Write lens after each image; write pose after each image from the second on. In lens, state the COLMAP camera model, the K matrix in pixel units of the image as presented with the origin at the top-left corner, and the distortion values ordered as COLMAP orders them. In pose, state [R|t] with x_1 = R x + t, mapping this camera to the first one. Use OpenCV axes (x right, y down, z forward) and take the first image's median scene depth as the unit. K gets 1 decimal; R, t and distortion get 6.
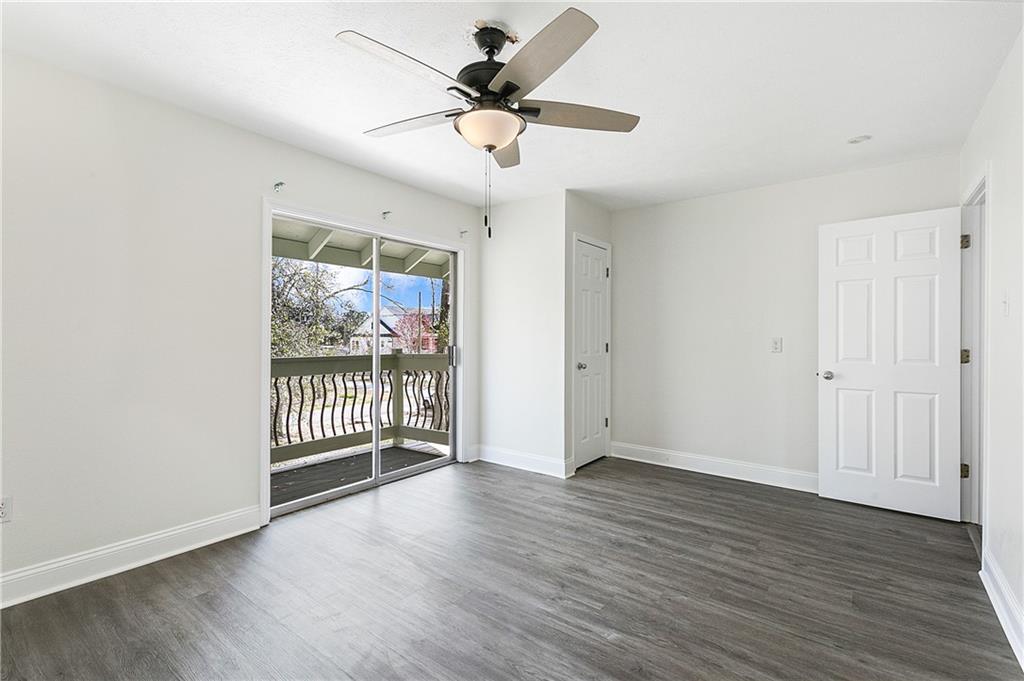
lens RADIAL K [[459.0, 0, 508.6], [0, 459.0, 335.0], [0, 0, 1]] dist [0.008972, -0.001771]
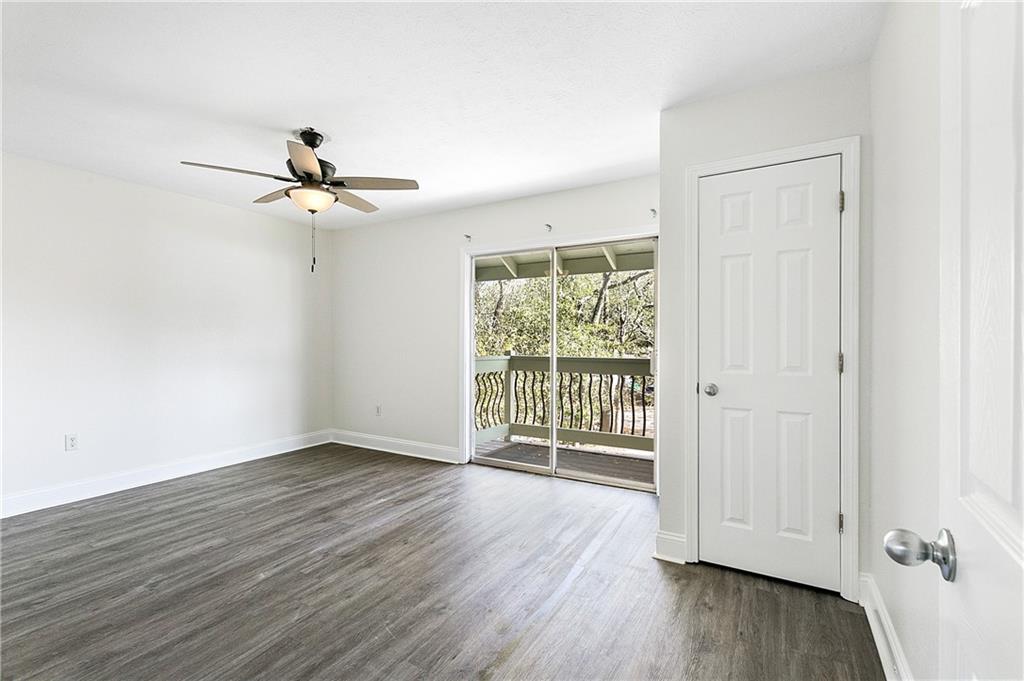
lens RADIAL K [[459.0, 0, 507.9], [0, 459.0, 345.6], [0, 0, 1]] dist [0.008972, -0.001771]
pose [[0.130322, 0.010362, -0.991418, 1.247793], [0.004797, 0.999927, 0.011082, 0.008667], [0.991460, -0.006200, 0.130263, 1.203372]]
